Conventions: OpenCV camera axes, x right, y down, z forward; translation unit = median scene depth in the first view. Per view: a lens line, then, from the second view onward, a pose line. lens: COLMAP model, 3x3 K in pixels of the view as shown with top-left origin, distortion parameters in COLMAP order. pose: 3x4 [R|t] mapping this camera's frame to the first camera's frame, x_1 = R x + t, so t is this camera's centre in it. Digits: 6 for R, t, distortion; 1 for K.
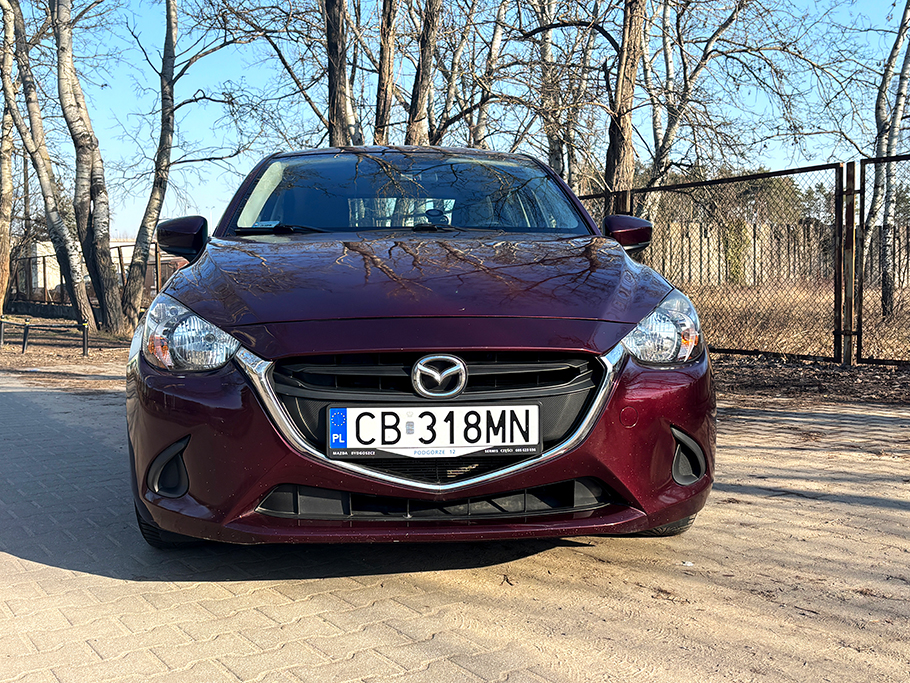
lens RADIAL K [[1025.9, 0, 454.2], [0, 1025.9, 335.8], [0, 0, 1]] dist [0.023494, 0.000000]
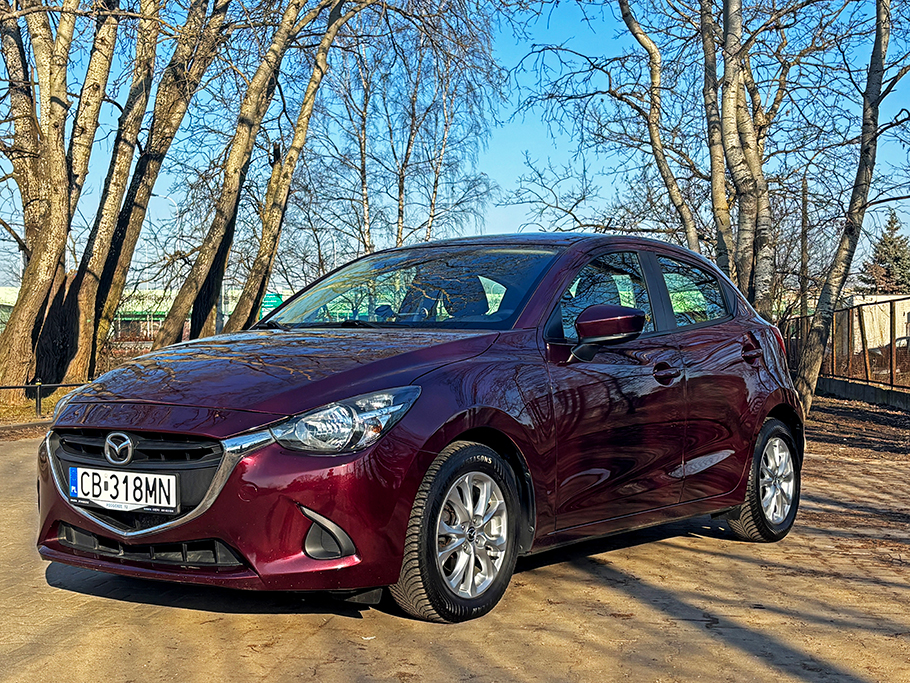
lens RADIAL K [[1342.0, 0, 454.9], [0, 1342.0, 344.5], [0, 0, 1]] dist [0.083580, 0.000000]
pose [[0.765026, 0.010471, -0.643914, 1.423867], [-0.044407, 0.998346, -0.036525, -0.049544], [0.642466, 0.056537, 0.764226, -0.061000]]
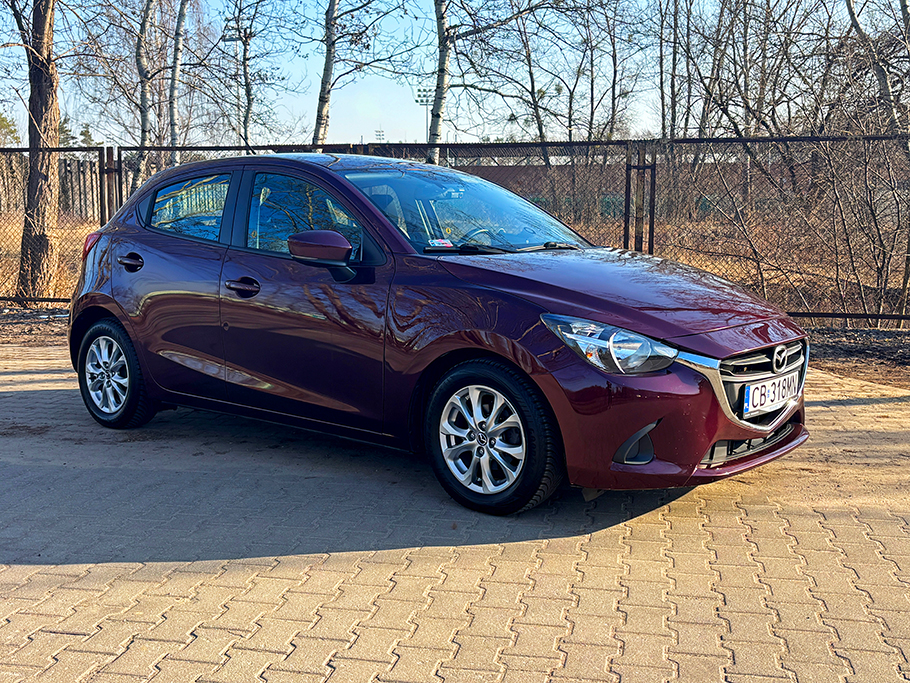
lens RADIAL K [[1025.9, 0, 453.1], [0, 1025.9, 341.2], [0, 0, 1]] dist [0.023494, 0.000000]
pose [[0.691610, -0.084023, 0.717367, -1.514220], [0.028308, 0.995601, 0.089320, -0.147277], [-0.721716, -0.041467, 0.690946, 0.249636]]
